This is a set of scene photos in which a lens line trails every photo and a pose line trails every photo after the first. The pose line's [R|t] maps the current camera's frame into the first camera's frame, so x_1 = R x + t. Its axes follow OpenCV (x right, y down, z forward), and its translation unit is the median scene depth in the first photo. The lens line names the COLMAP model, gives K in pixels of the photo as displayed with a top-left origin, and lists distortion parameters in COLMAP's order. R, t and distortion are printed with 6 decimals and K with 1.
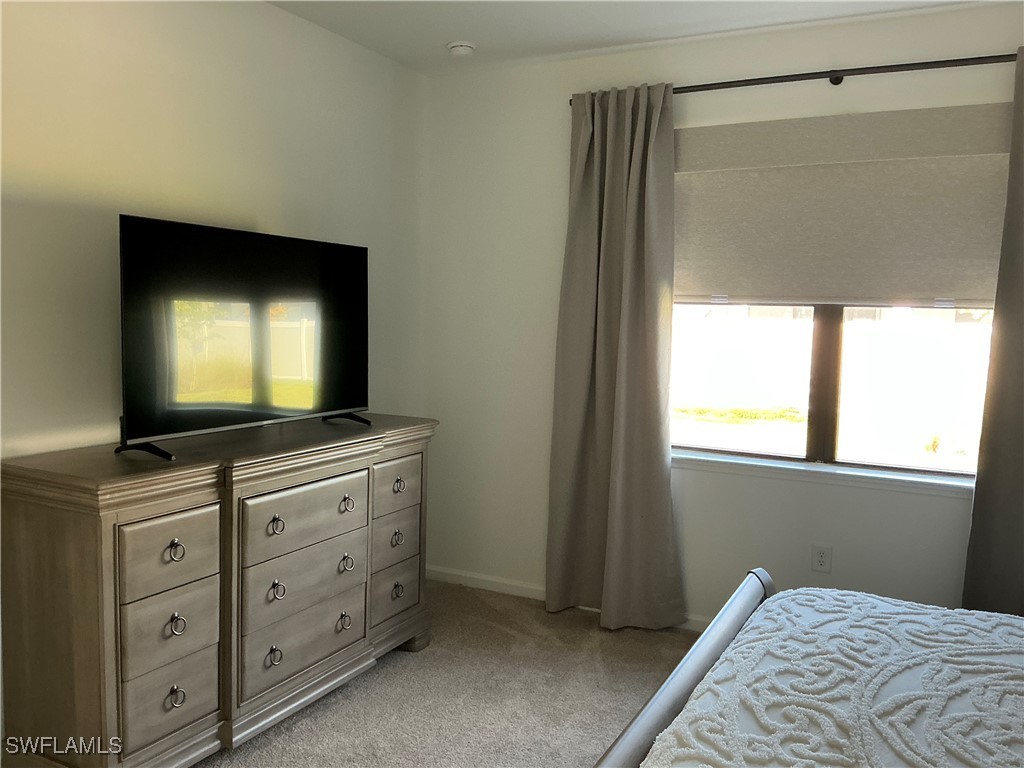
lens RADIAL K [[866.7, 0, 512.0], [0, 866.7, 384.0], [0, 0, 1]] dist [0.113990, -0.140344]
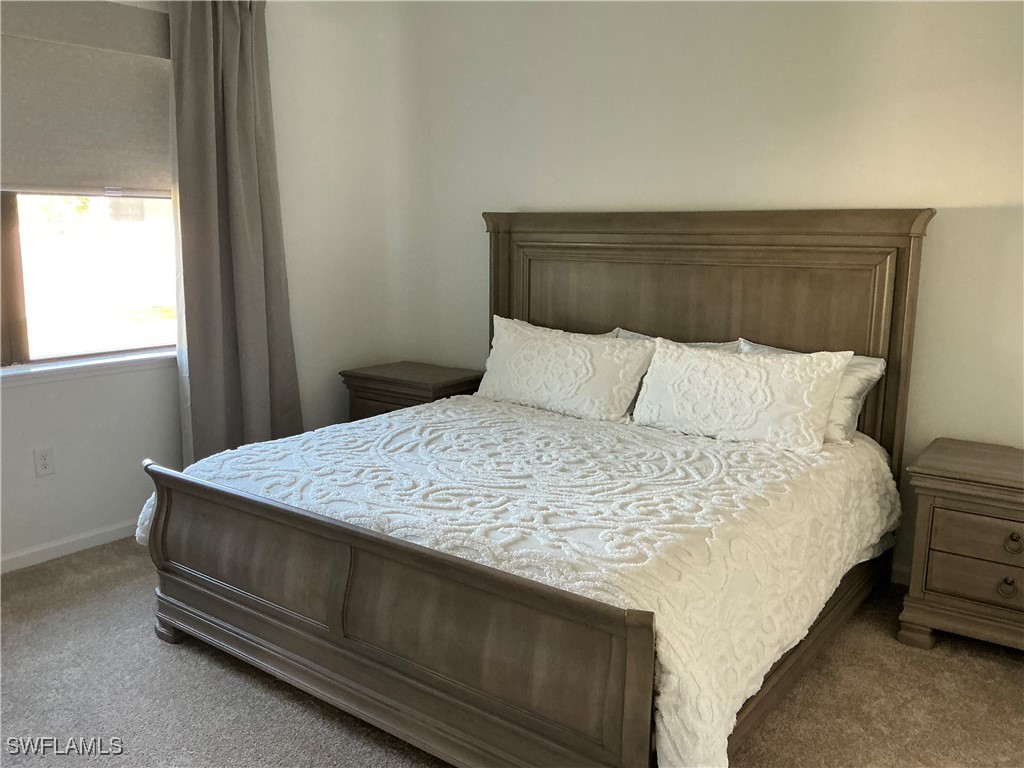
lens RADIAL K [[866.7, 0, 512.0], [0, 866.7, 384.0], [0, 0, 1]] dist [0.113990, -0.140344]
pose [[0.194712, -0.195415, 0.961197, -0.792234], [0.083283, 0.979708, 0.182307, -0.031497], [-0.977318, 0.044554, 0.207035, 0.515810]]
